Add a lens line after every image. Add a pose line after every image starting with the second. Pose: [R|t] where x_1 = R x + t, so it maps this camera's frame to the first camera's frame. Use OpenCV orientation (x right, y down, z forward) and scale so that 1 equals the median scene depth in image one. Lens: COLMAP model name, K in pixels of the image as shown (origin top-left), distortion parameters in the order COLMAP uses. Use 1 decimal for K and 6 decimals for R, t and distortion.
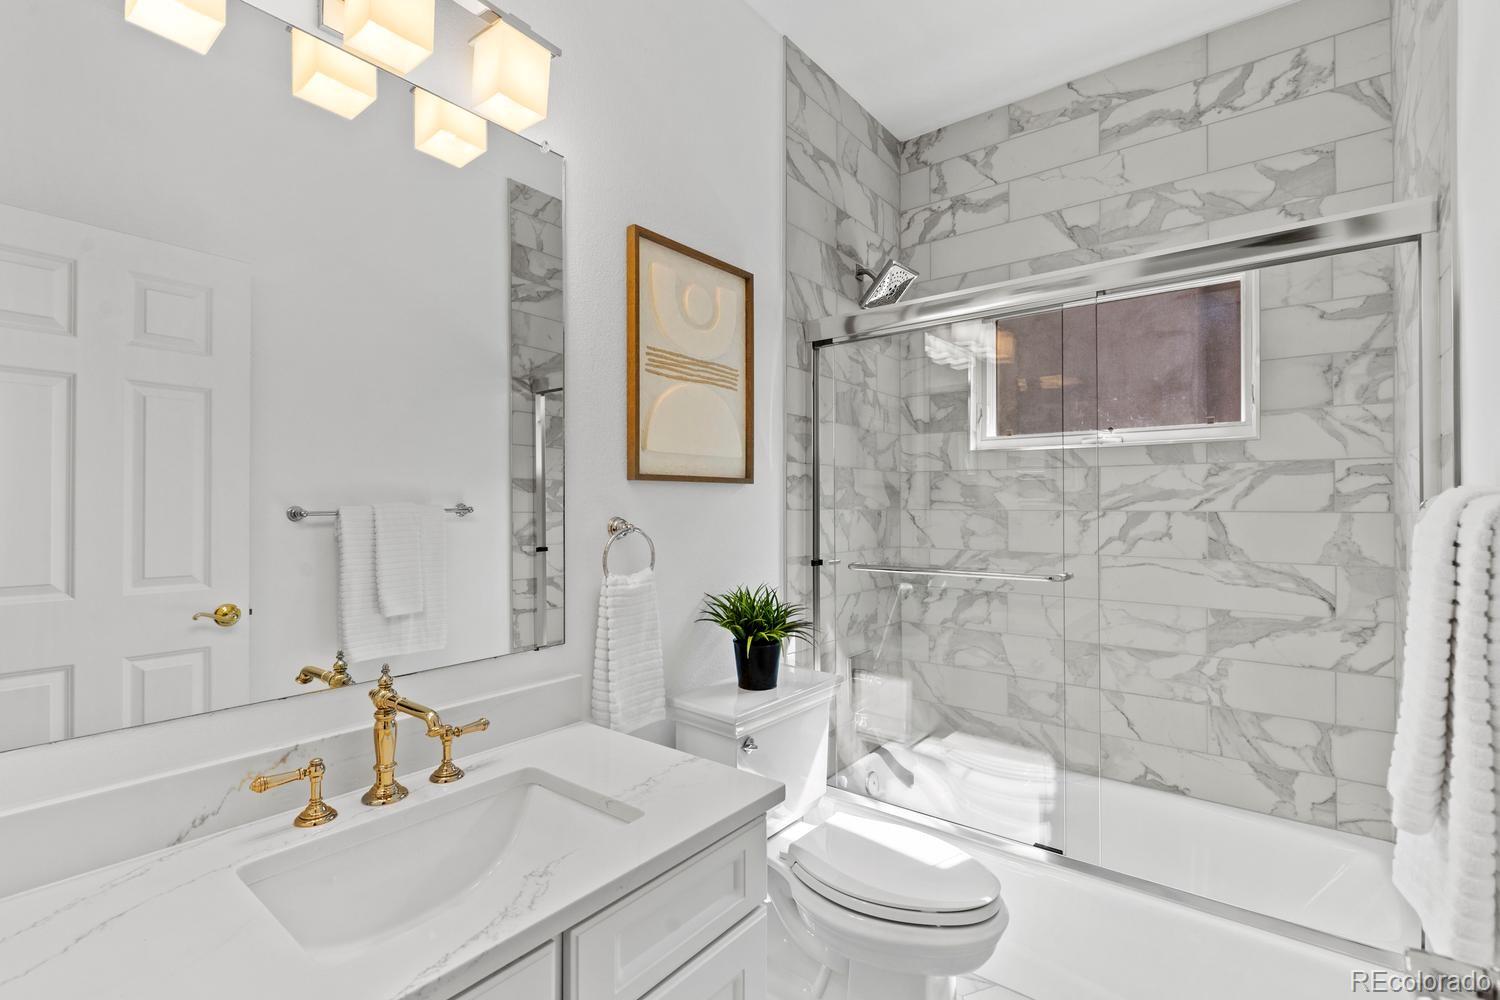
lens RADIAL K [[683.9, 0, 748.9], [0, 683.9, 503.3], [0, 0, 1]] dist [0.004124, -0.001246]
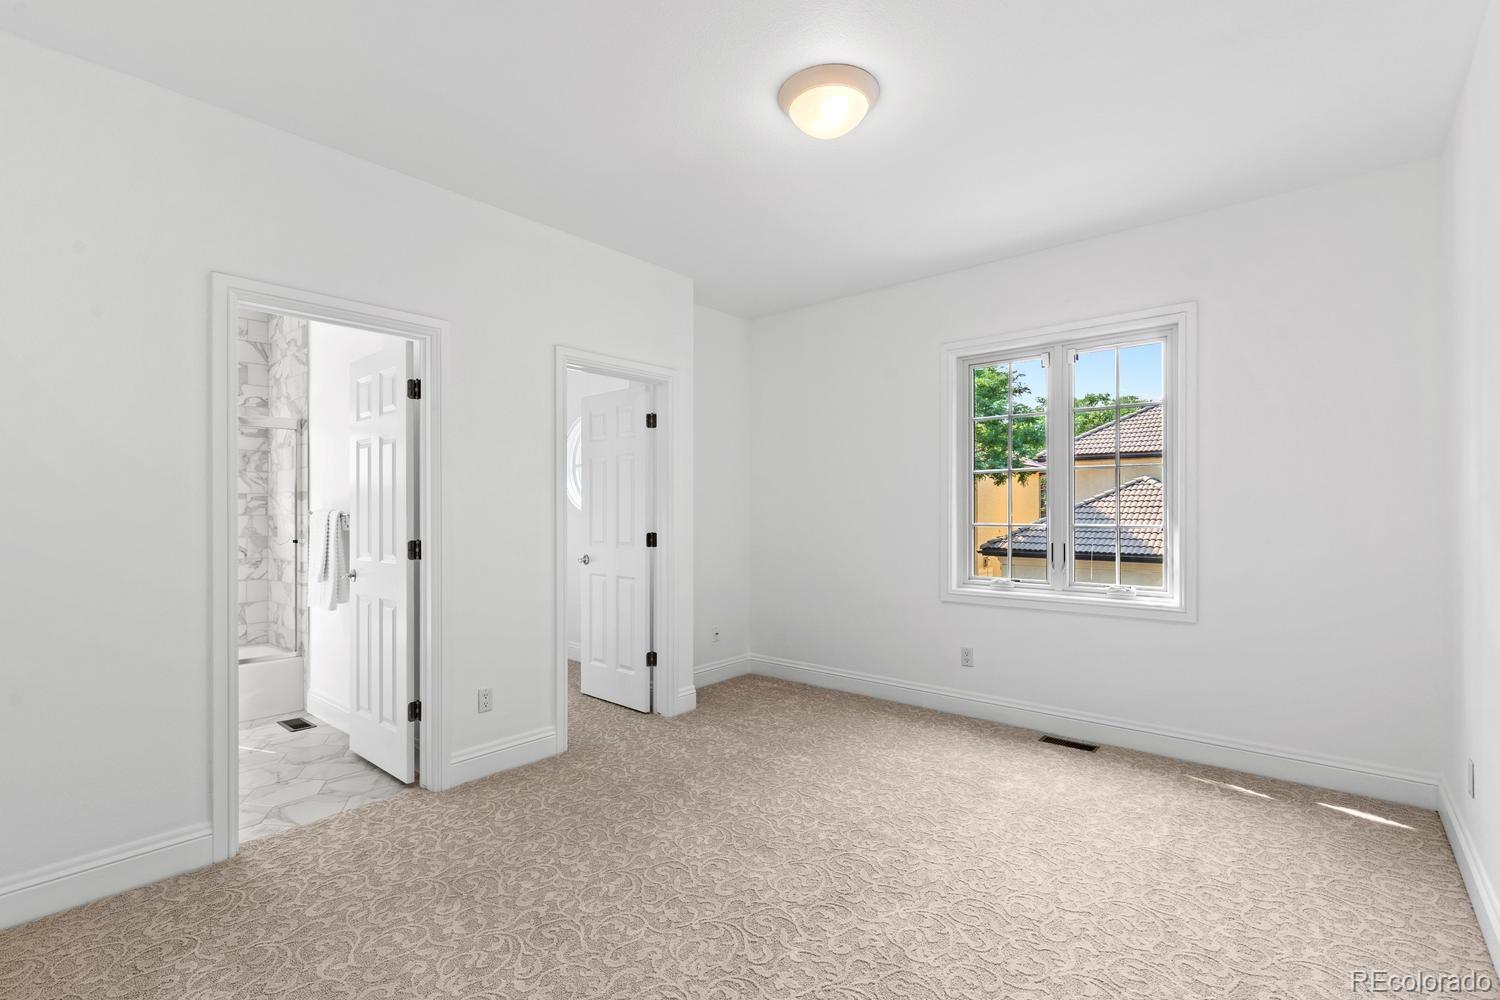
lens RADIAL K [[683.9, 0, 751.0], [0, 683.9, 504.0], [0, 0, 1]] dist [0.004124, -0.001246]
pose [[0.032852, 0.003479, 0.999454, -0.721309], [-0.005101, 0.999982, -0.003313, -0.013404], [-0.999447, -0.004990, 0.032869, -0.413016]]
